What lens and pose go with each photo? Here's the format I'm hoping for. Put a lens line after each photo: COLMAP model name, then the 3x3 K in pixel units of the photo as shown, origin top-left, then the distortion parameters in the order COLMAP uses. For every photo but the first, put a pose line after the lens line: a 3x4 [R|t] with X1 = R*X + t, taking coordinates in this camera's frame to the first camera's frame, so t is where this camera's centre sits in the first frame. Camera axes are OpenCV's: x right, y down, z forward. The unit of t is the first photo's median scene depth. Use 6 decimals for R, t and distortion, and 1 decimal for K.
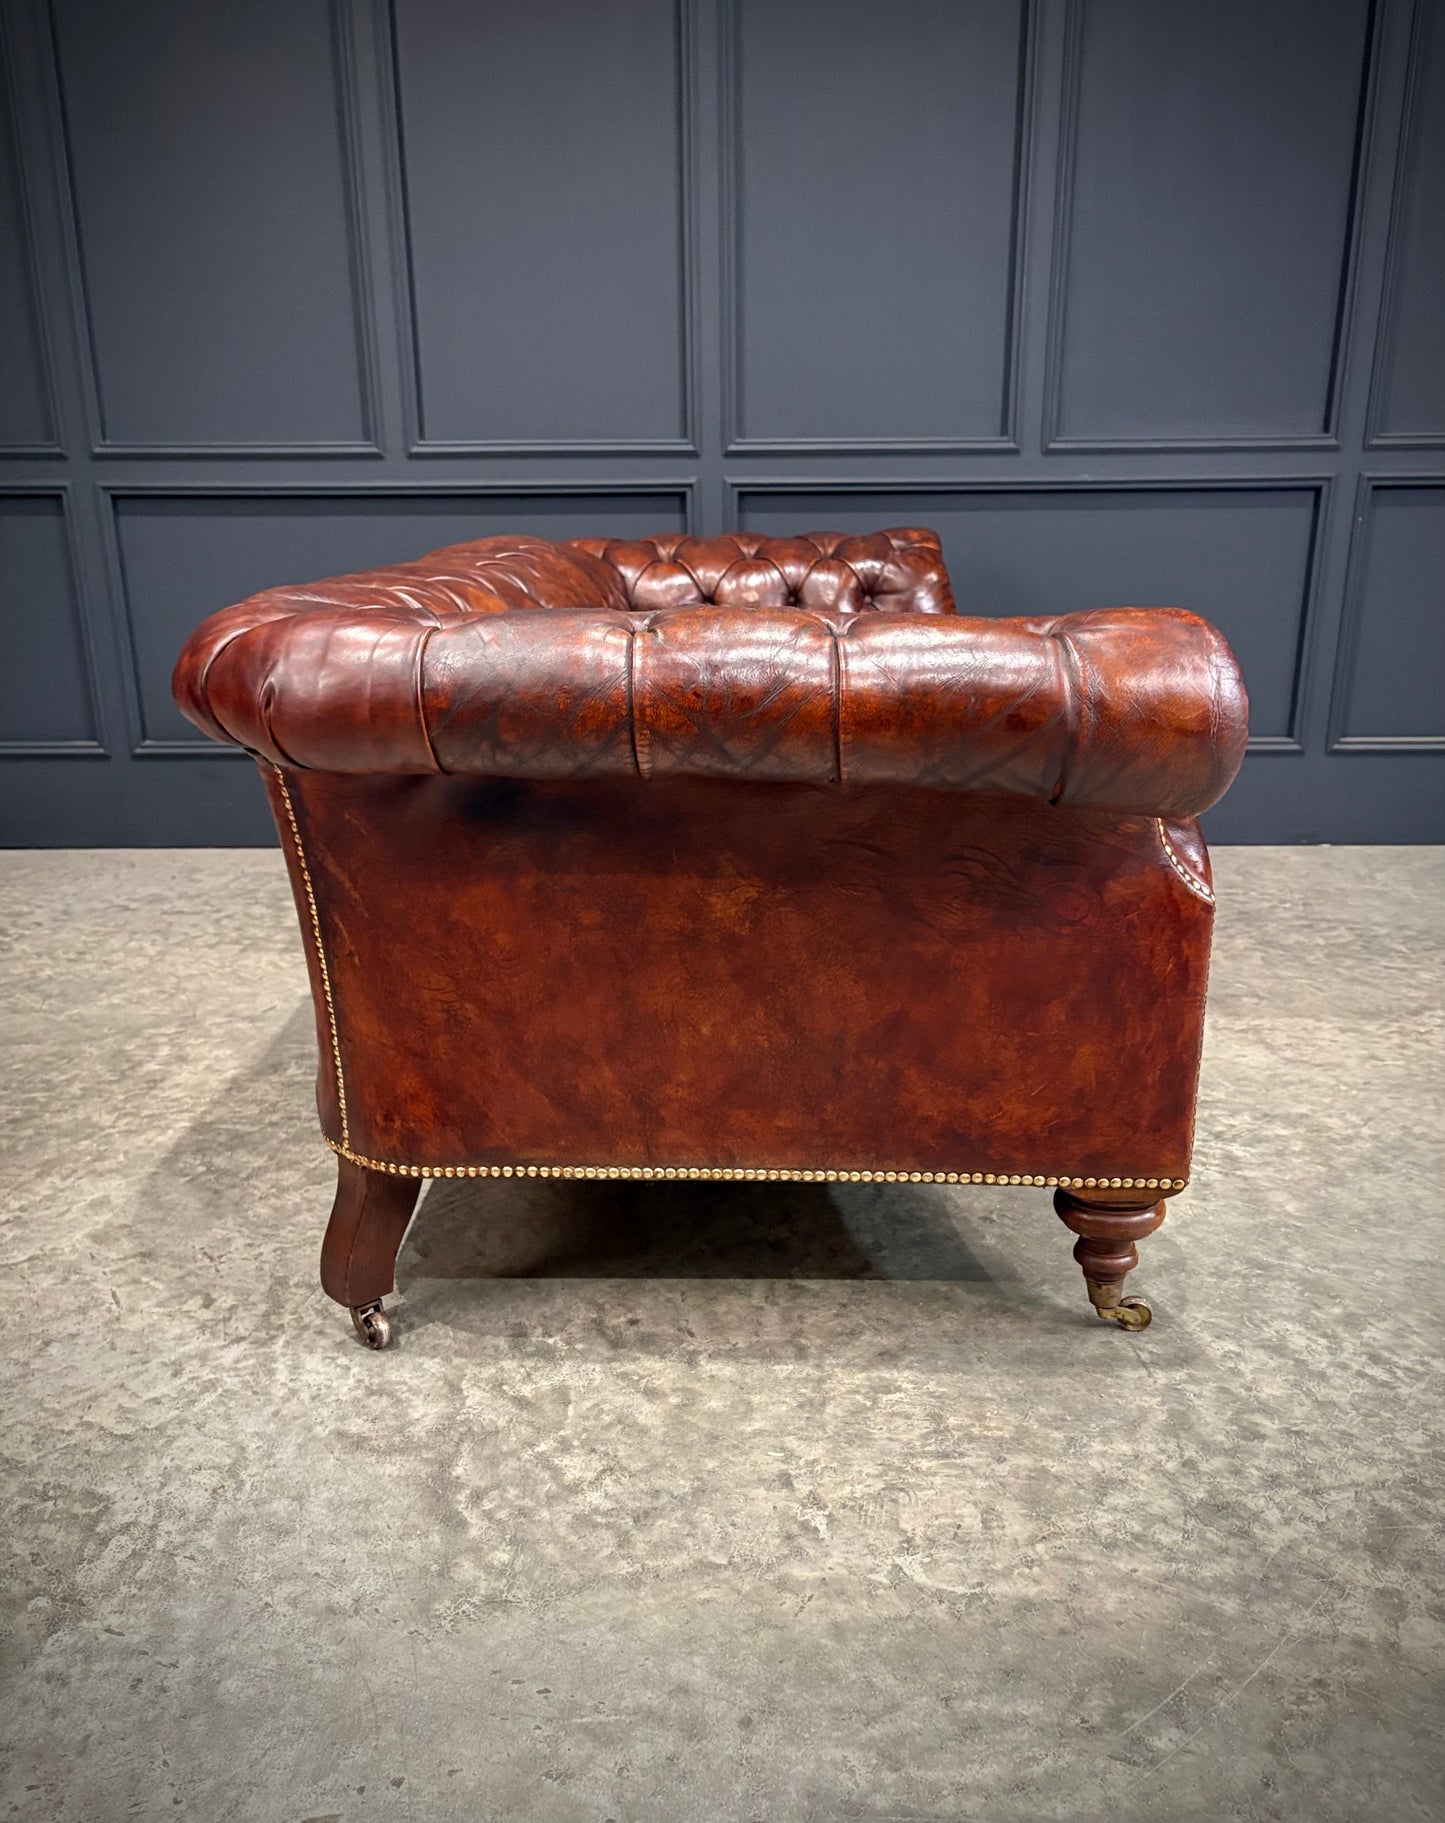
lens RADIAL K [[1514.9, 0, 724.6], [0, 1514.9, 996.1], [0, 0, 1]] dist [0.000847, 0.017367]
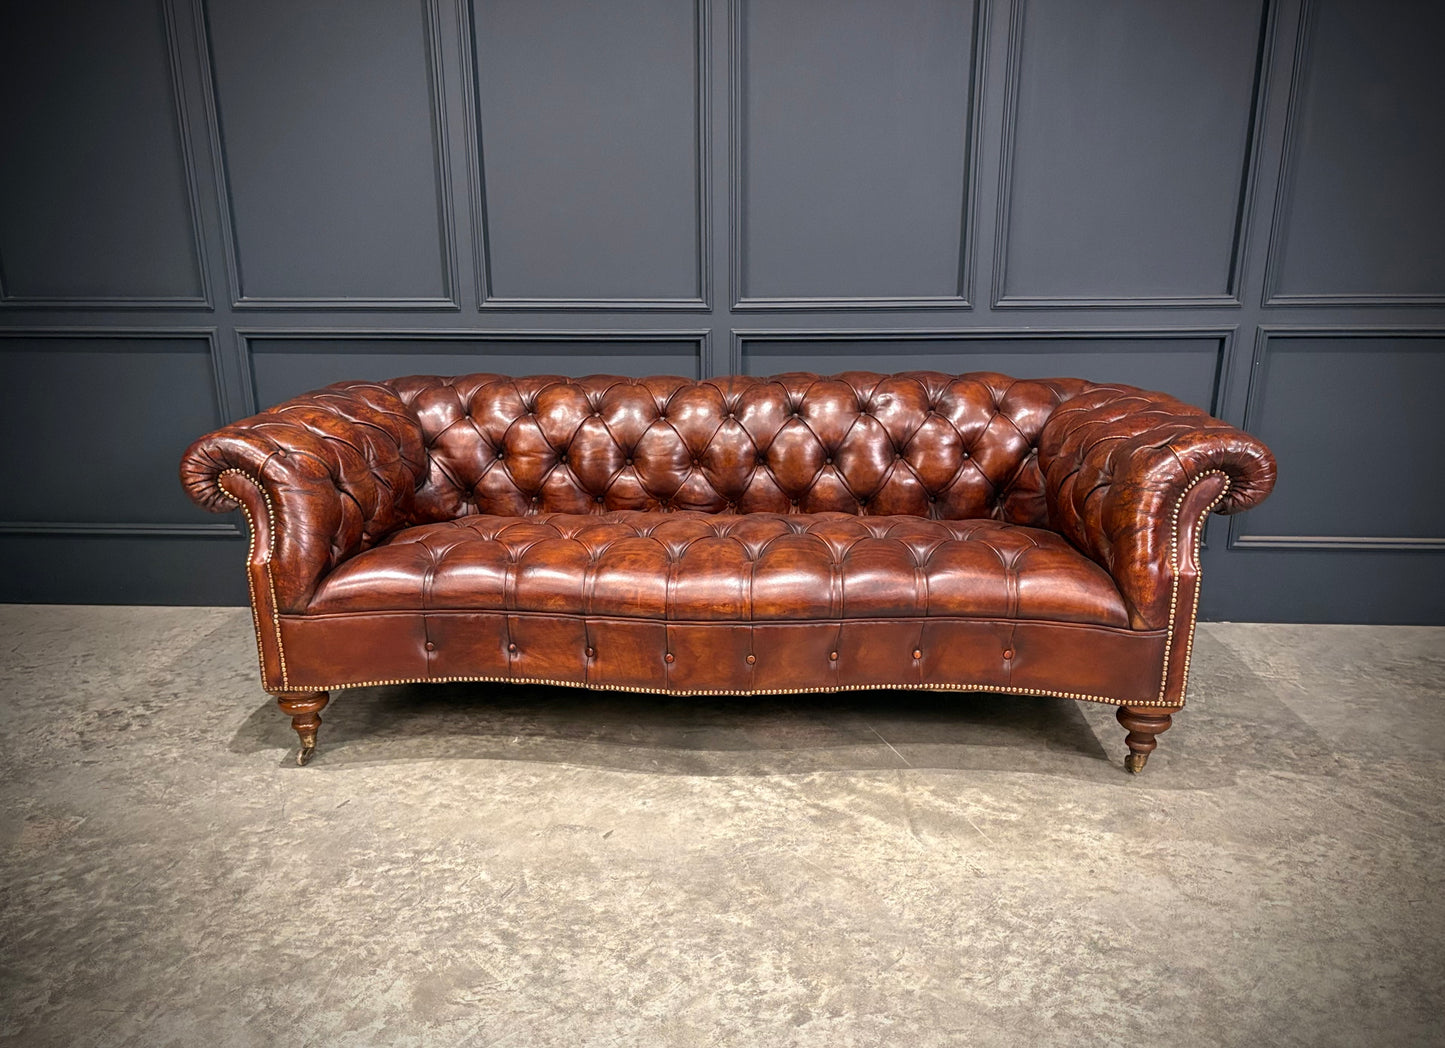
lens RADIAL K [[1163.2, 0, 699.2], [0, 1163.2, 566.9], [0, 0, 1]] dist [0.038621, -0.029350]
pose [[0.998541, 0.013571, -0.052275, 0.053274], [-0.014442, 0.999763, -0.016307, -0.265617], [0.052041, 0.017038, 0.998500, 0.099778]]
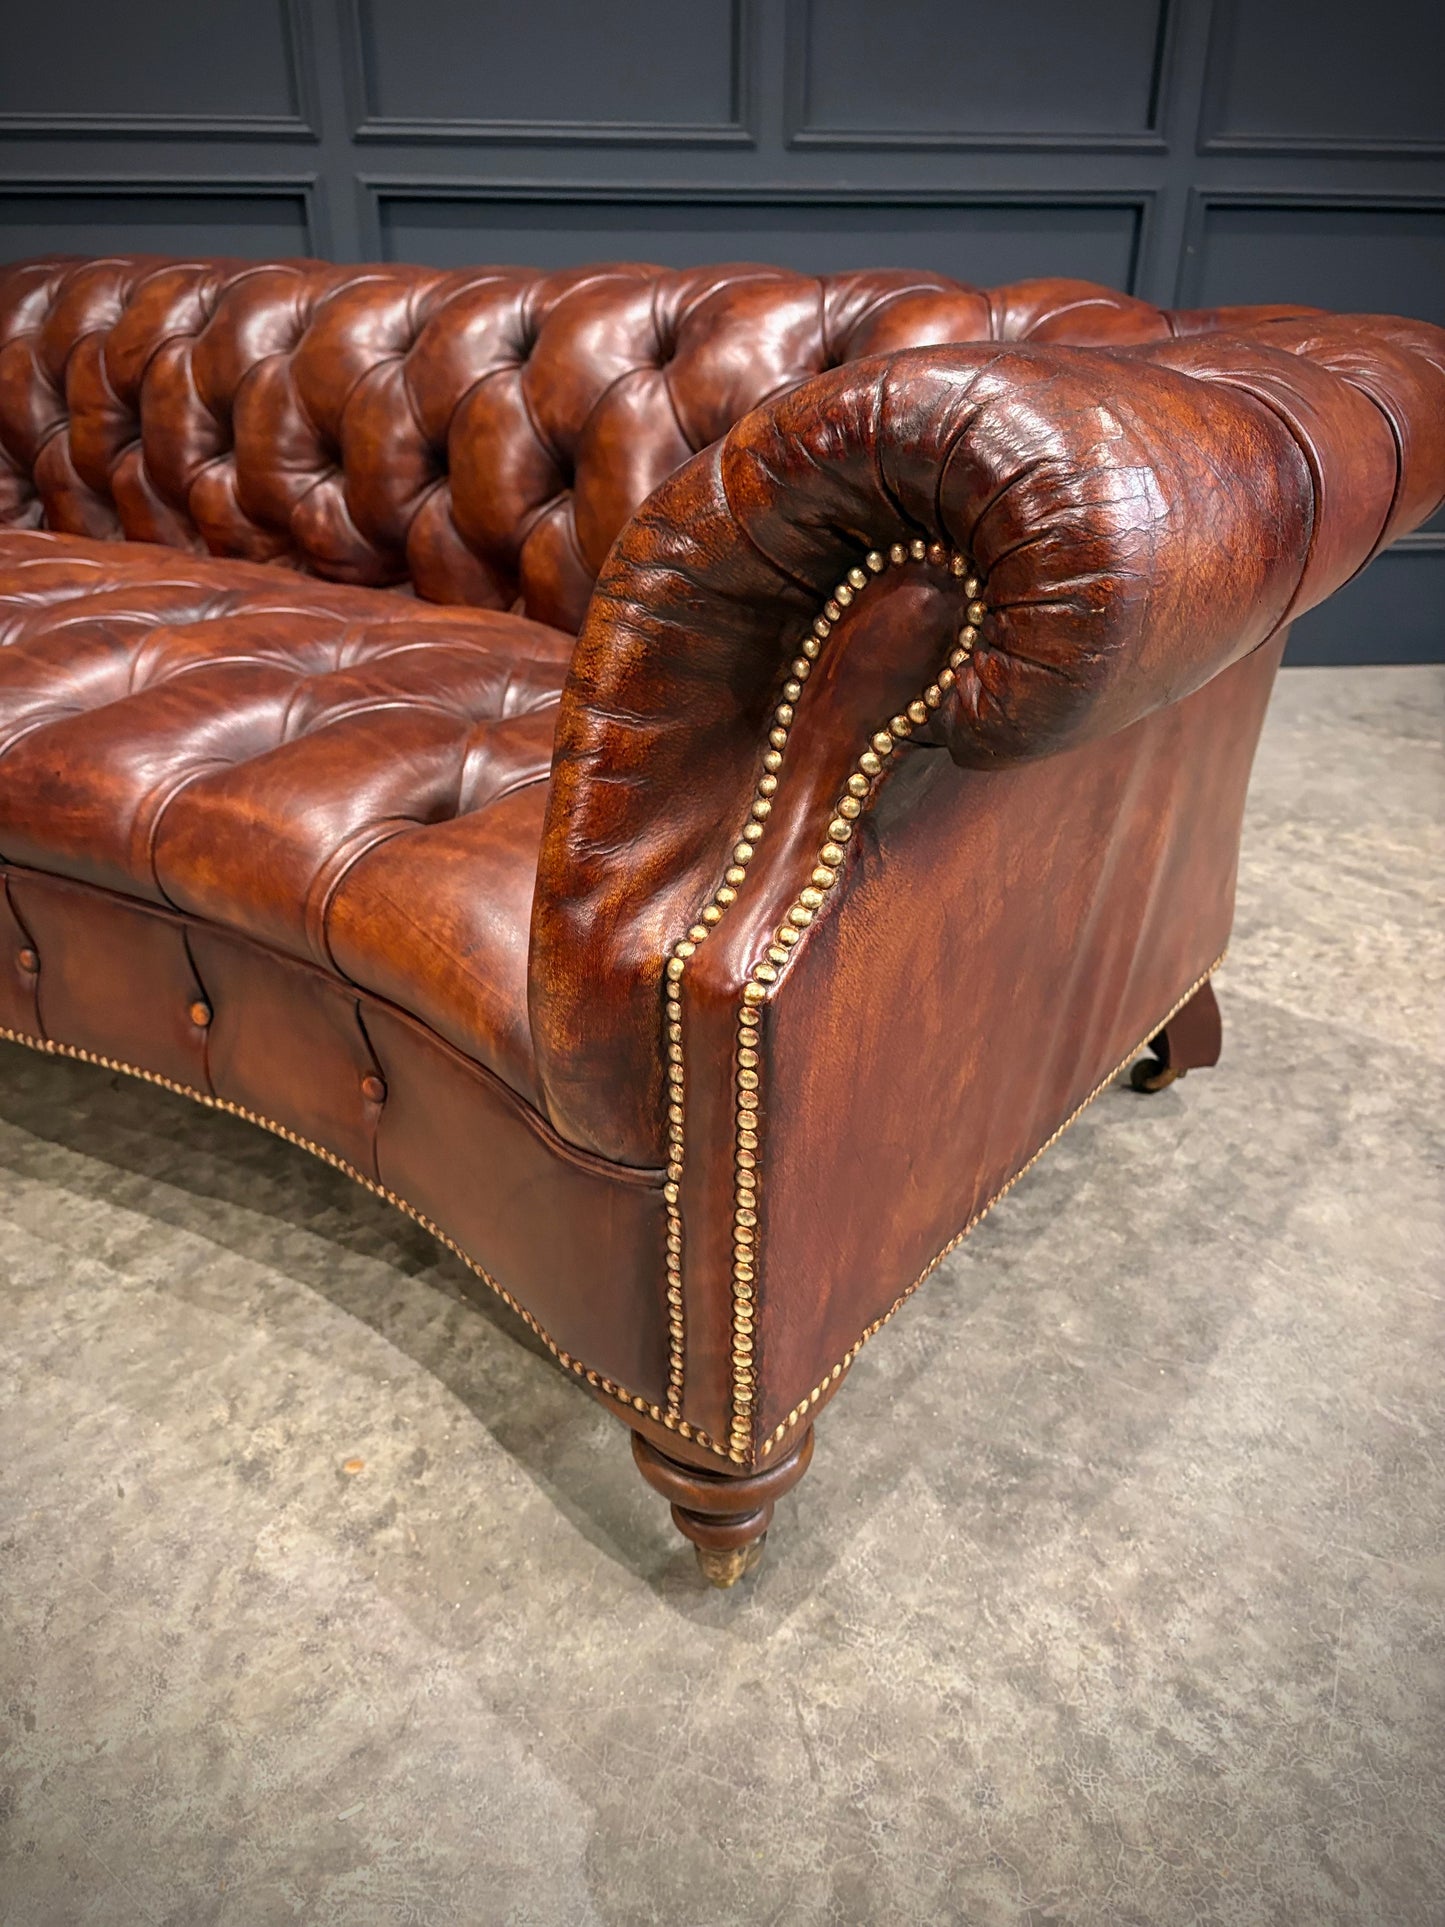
lens RADIAL K [[1479.1, 0, 737.8], [0, 1479.1, 987.7], [0, 0, 1]] dist [0.028361, -0.028485]
pose [[0.993310, -0.038031, 0.109040, 0.180971], [0.021266, 0.988310, 0.150970, -0.120295], [-0.113507, -0.147641, 0.982506, 0.440149]]
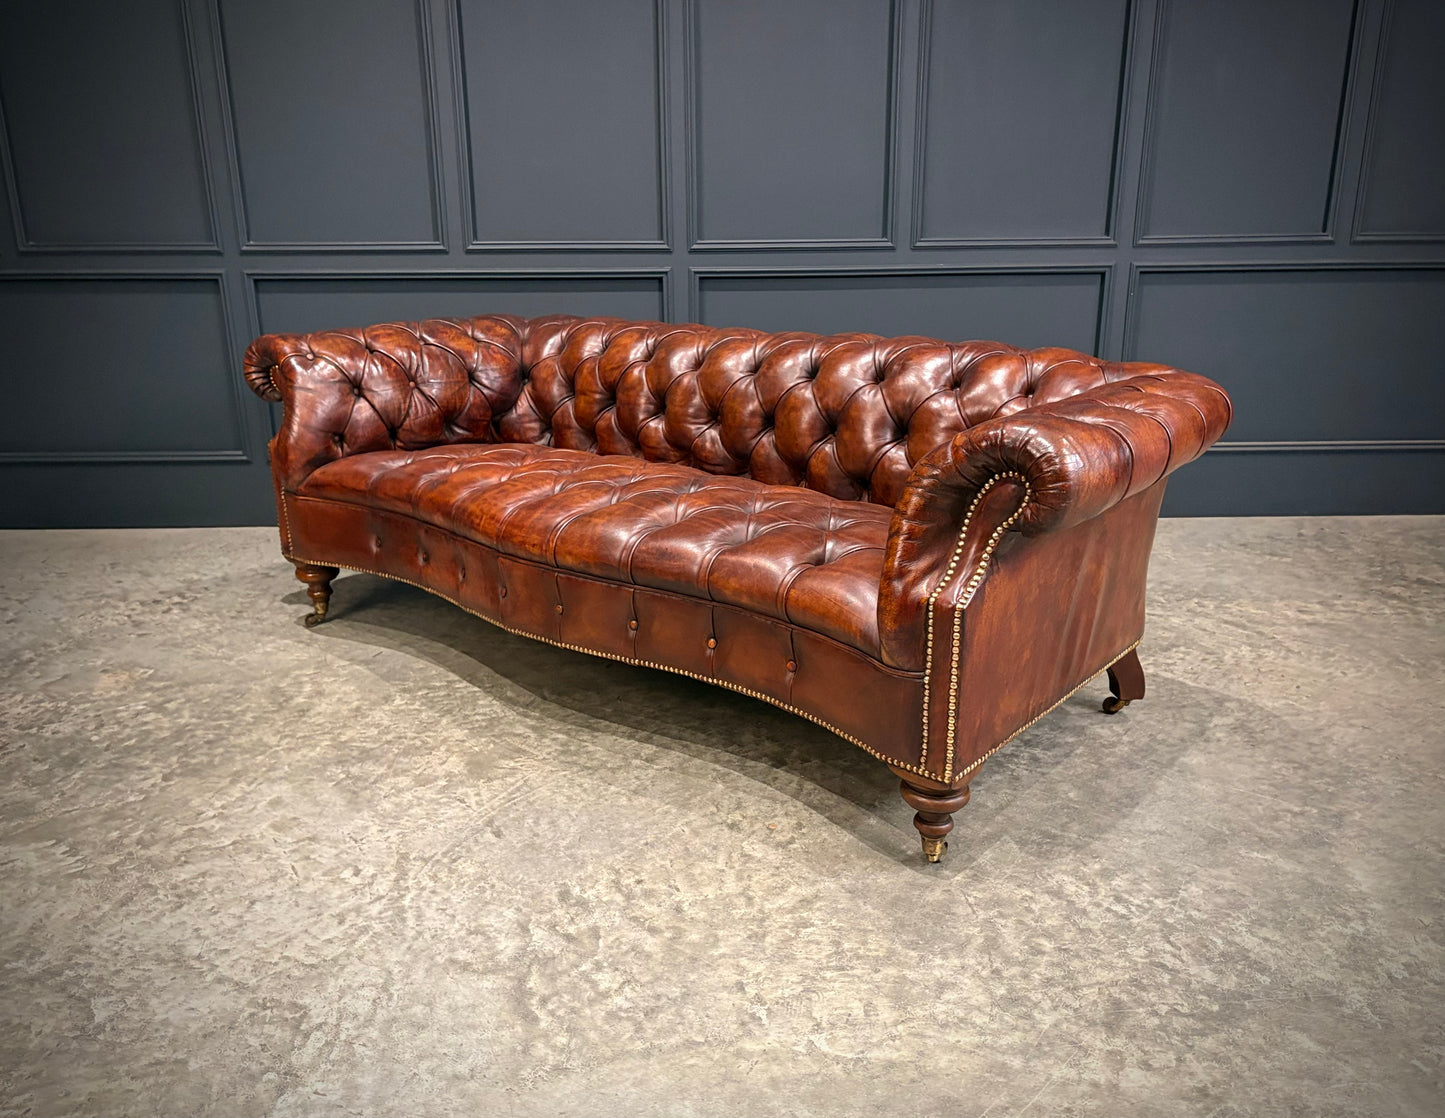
lens RADIAL K [[1162.2, 0, 716.5], [0, 1162.2, 563.1], [0, 0, 1]] dist [0.018973, 0.001960]
pose [[0.999658, -0.009294, 0.024457, -0.008043], [0.009918, 0.999626, -0.025500, -0.072099], [-0.024211, 0.025734, 0.999376, -0.176616]]
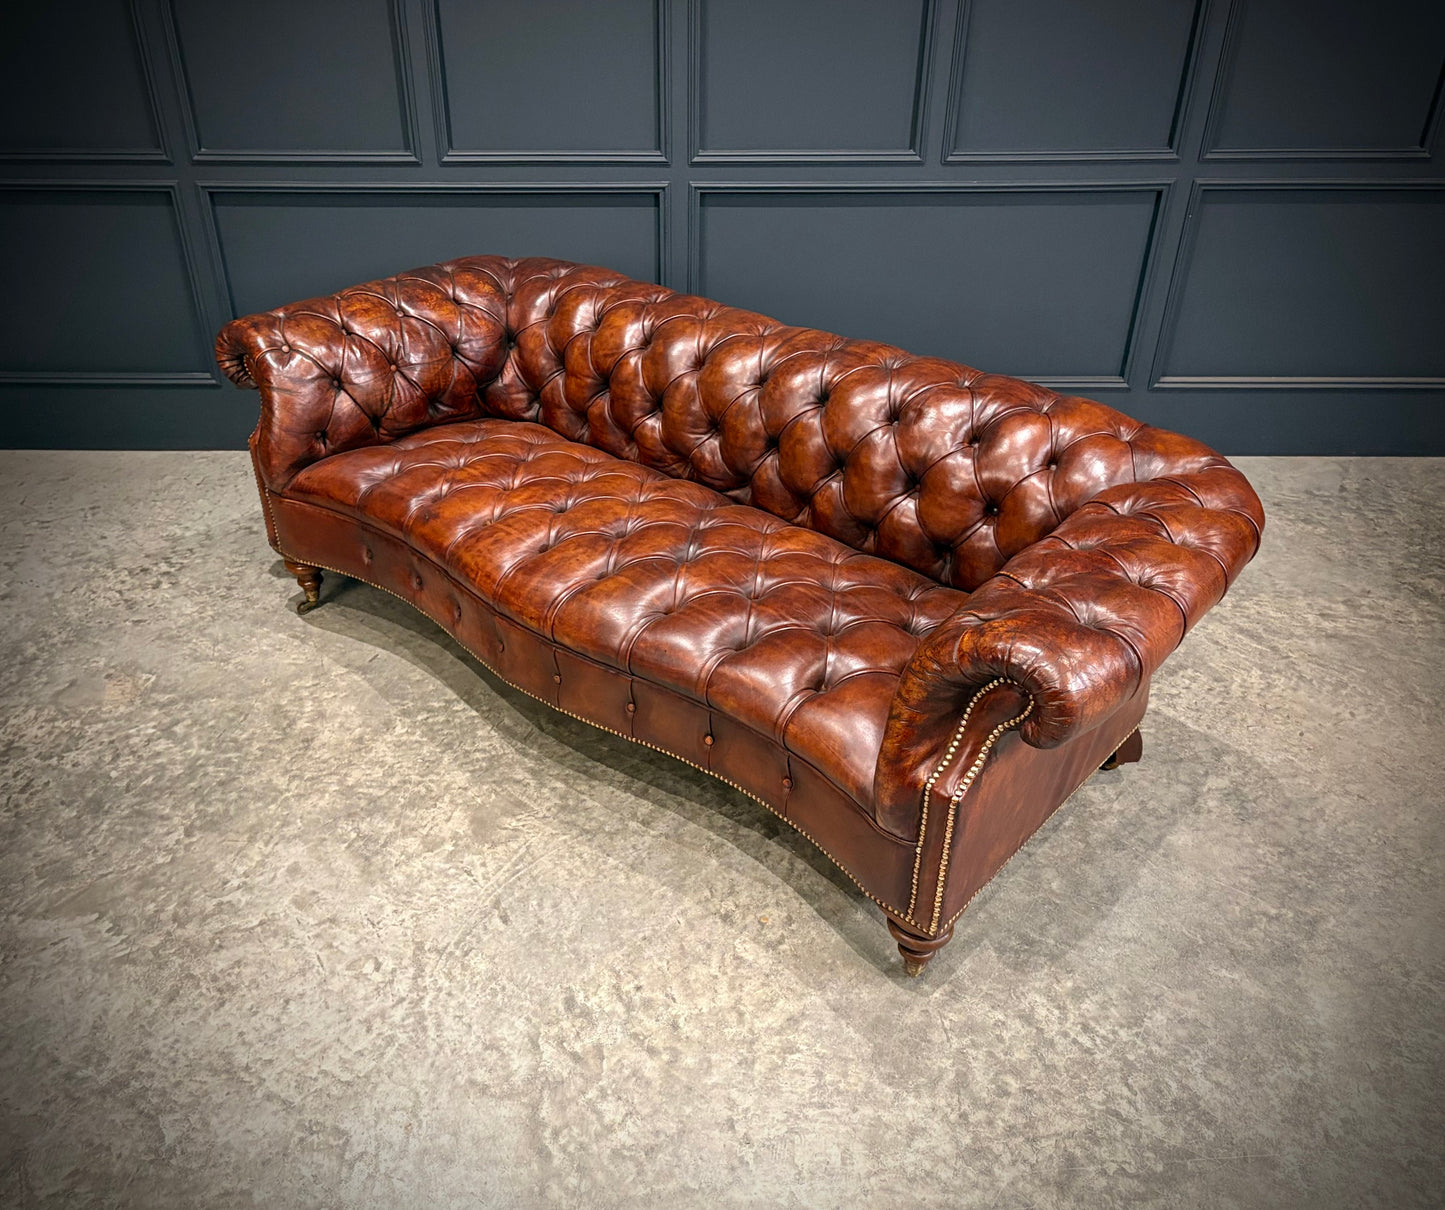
lens RADIAL K [[1252.8, 0, 657.0], [0, 1252.8, 615.1], [0, 0, 1]] dist [0.025920, -0.008009]
pose [[0.999897, 0.005067, -0.013392, -0.023125], [-0.001763, 0.971737, 0.236061, -0.482558], [0.014210, -0.236014, 0.971646, -0.222320]]
